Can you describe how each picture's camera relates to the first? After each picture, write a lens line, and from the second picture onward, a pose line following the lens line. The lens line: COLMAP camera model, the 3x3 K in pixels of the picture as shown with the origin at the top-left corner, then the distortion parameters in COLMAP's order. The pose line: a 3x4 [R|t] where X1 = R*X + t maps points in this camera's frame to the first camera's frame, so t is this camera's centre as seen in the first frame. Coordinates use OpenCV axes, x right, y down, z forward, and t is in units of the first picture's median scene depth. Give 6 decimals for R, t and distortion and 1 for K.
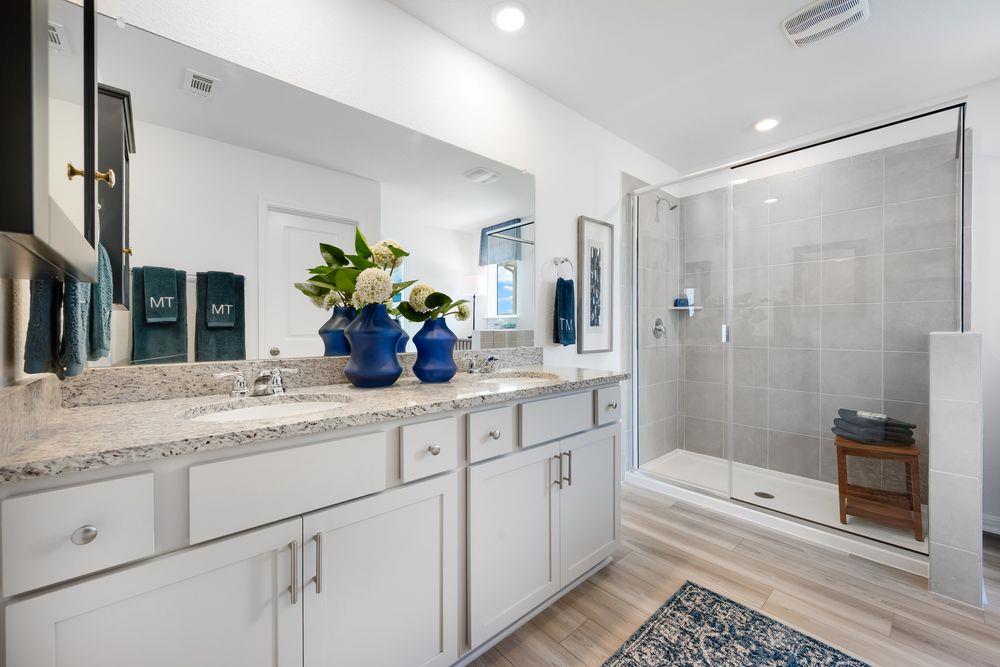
lens RADIAL K [[395.0, 0, 500.0], [0, 395.0, 333.5], [0, 0, 1]] dist [0.000496, 0.000060]
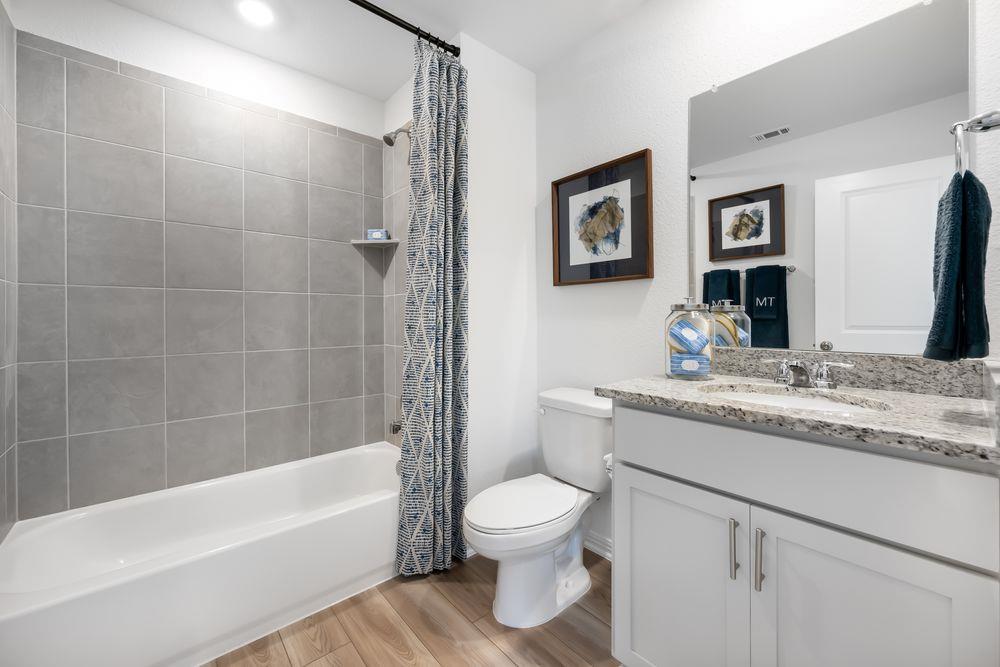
lens RADIAL K [[395.0, 0, 500.0], [0, 395.0, 333.5], [0, 0, 1]] dist [0.000496, 0.000060]
pose [[-0.016874, 0.033119, -0.999309, 0.399645], [-0.007637, 0.999418, 0.033252, -0.003320], [0.999828, 0.008193, -0.016611, 0.269142]]
